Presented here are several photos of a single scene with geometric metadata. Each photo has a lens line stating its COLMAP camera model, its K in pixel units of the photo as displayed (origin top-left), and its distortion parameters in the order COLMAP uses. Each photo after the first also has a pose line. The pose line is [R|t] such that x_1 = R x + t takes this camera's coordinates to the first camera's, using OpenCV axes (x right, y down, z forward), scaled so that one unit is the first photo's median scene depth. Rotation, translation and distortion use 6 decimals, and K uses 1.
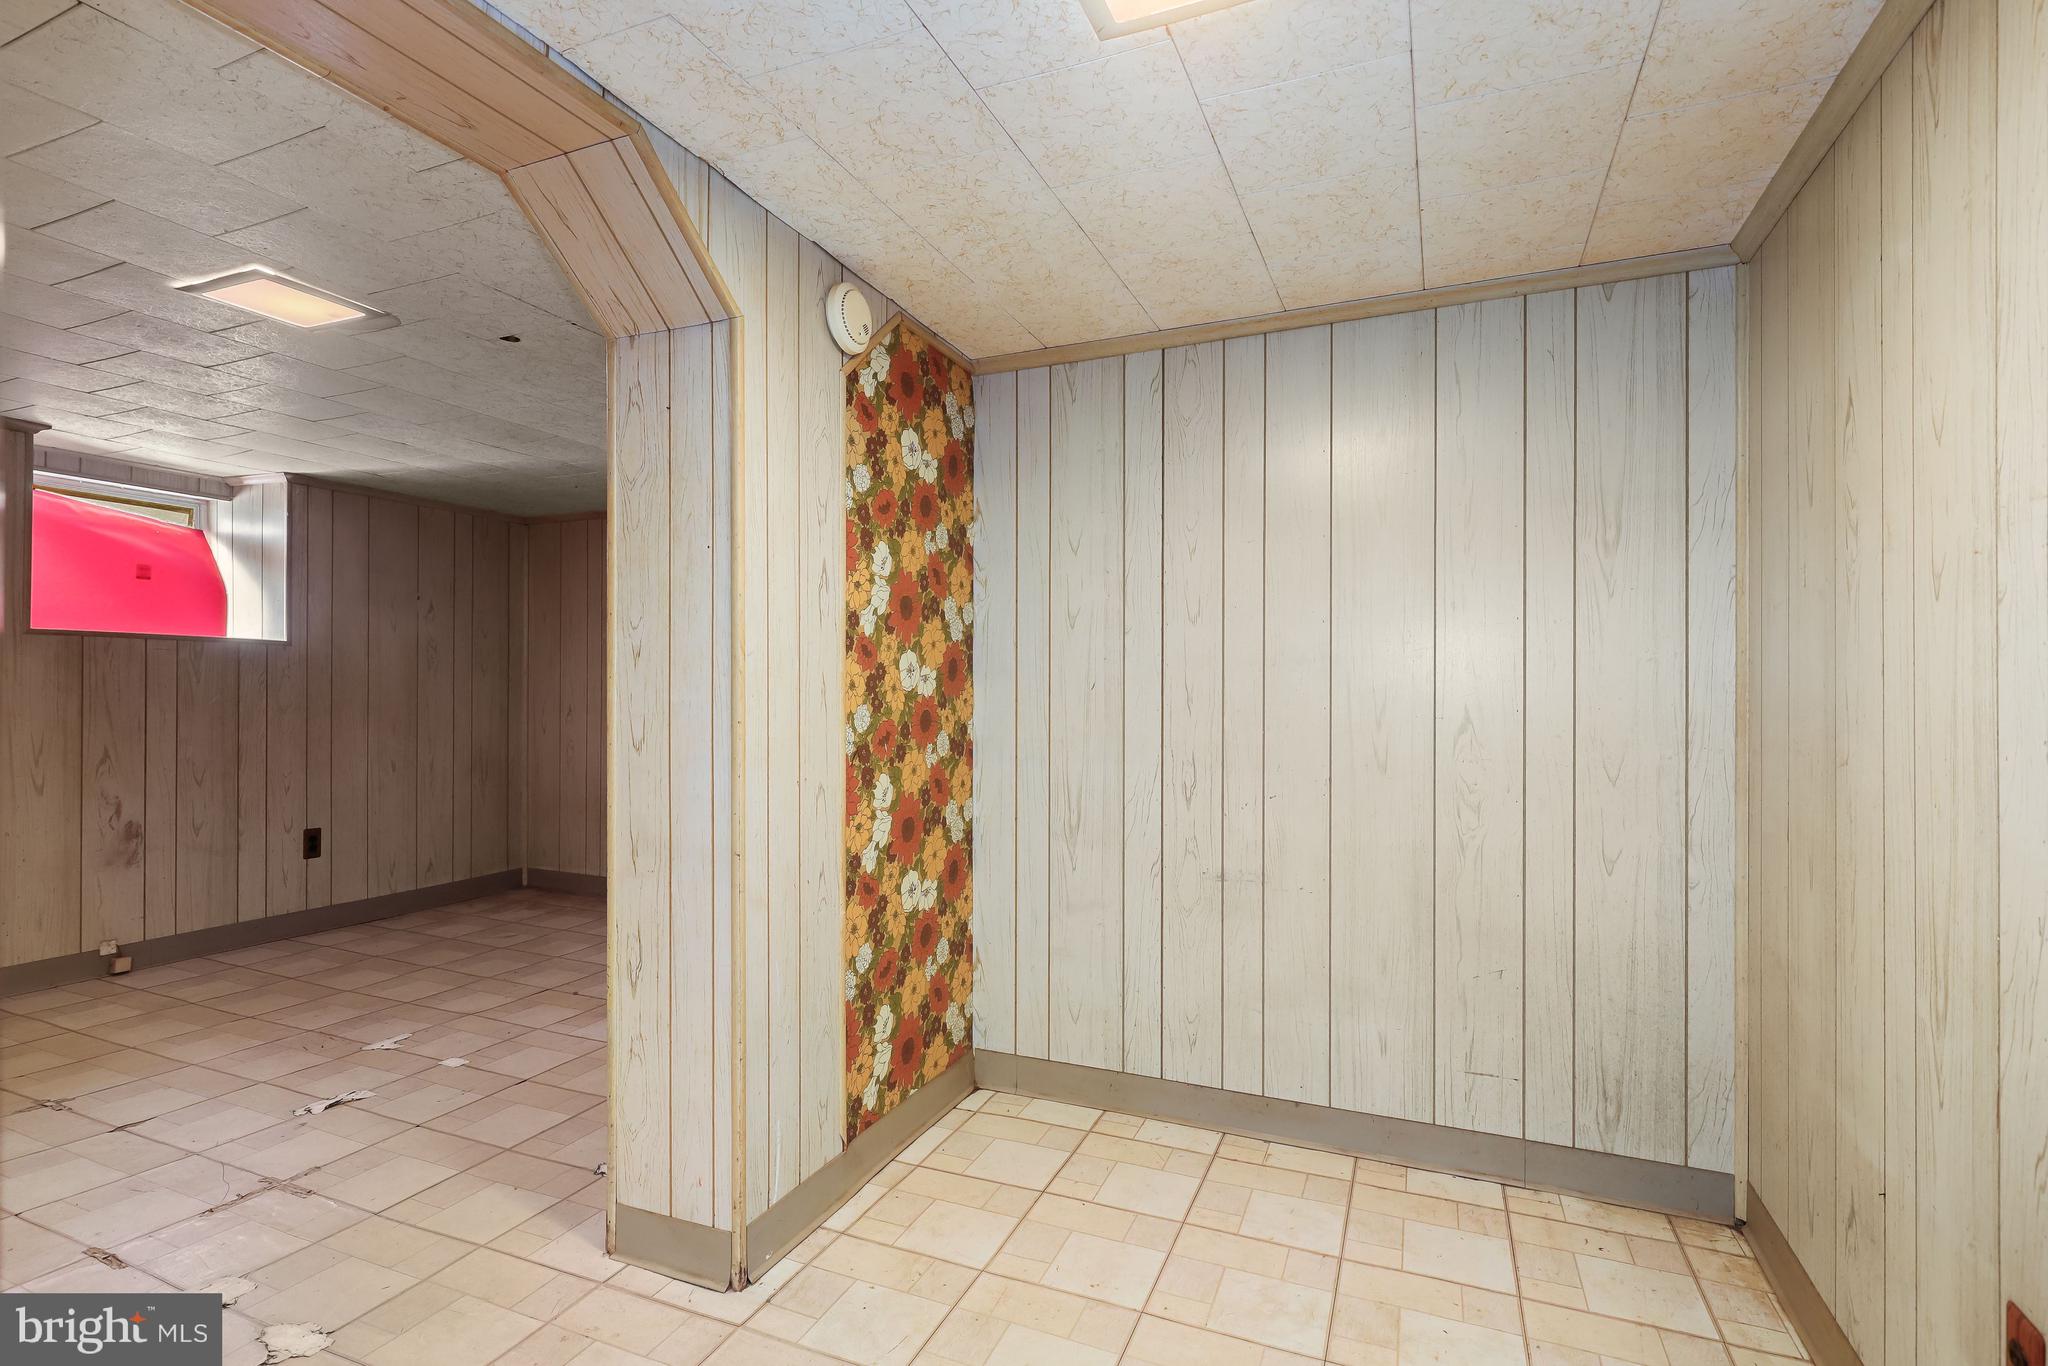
lens RADIAL K [[957.3, 0, 1029.8], [0, 957.3, 695.9], [0, 0, 1]] dist [0.000182, 0.000451]
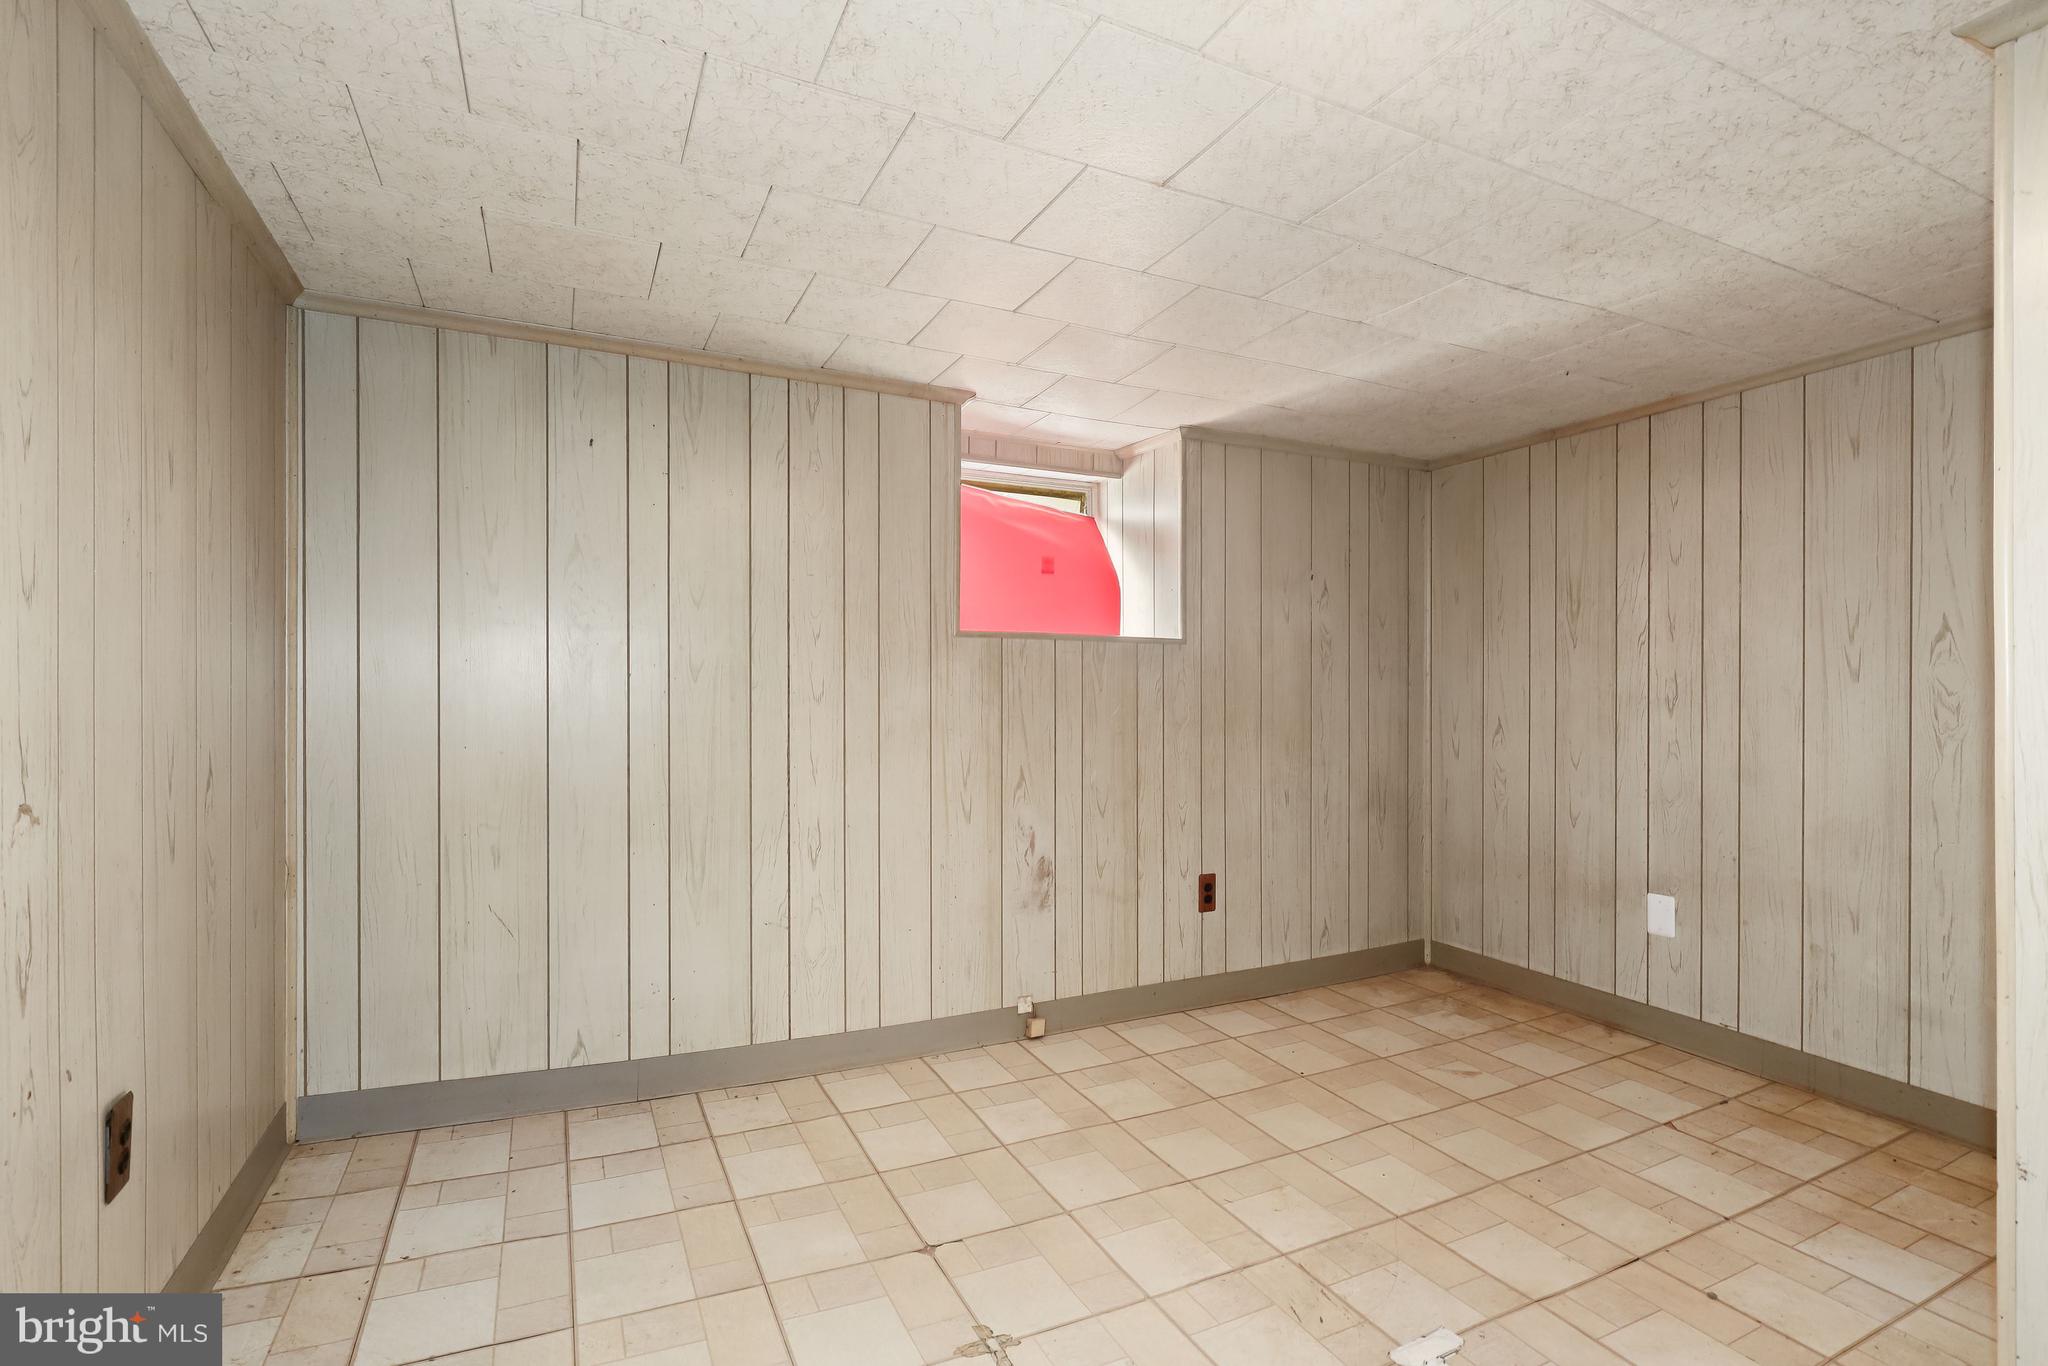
lens RADIAL K [[957.3, 0, 1031.2], [0, 957.3, 695.6], [0, 0, 1]] dist [0.000182, 0.000451]
pose [[0.747631, -0.011061, -0.664023, -0.340415], [0.005688, 0.999931, -0.010253, -0.002022], [0.664090, 0.003889, 0.747642, 0.320365]]
